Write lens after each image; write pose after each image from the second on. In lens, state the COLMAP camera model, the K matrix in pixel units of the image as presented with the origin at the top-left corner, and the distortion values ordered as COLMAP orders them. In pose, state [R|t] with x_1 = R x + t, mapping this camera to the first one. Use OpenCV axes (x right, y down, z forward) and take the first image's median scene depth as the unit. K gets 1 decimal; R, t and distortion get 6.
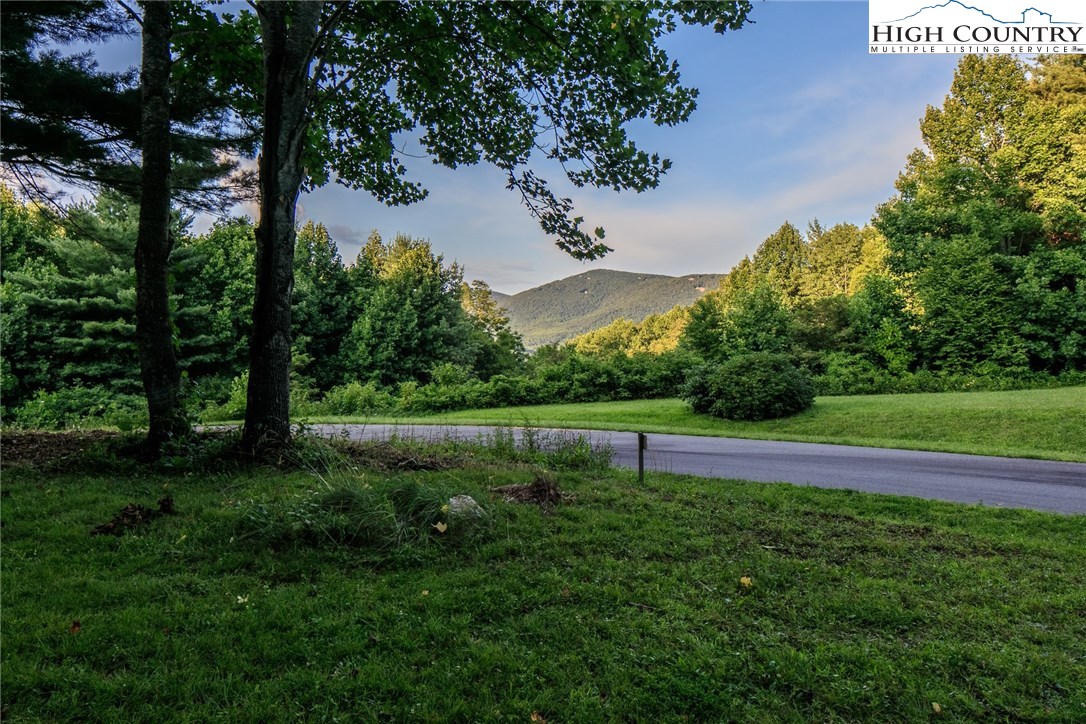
lens RADIAL K [[719.6, 0, 542.0], [0, 719.6, 332.5], [0, 0, 1]] dist [0.008530, 0.002277]
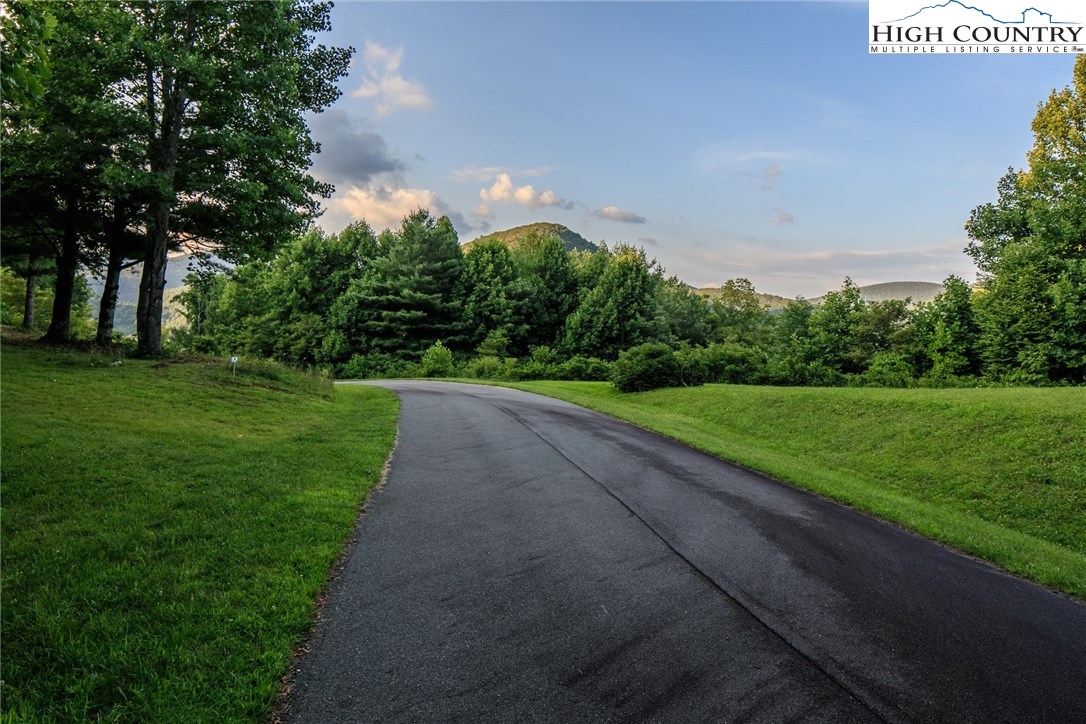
lens RADIAL K [[719.6, 0, 542.0], [0, 719.6, 332.5], [0, 0, 1]] dist [0.008530, 0.002277]
pose [[0.855186, 0.032973, -0.517271, 0.443358], [-0.027957, 0.999456, 0.017490, -0.005913], [0.517567, -0.000496, 0.855643, -0.135038]]
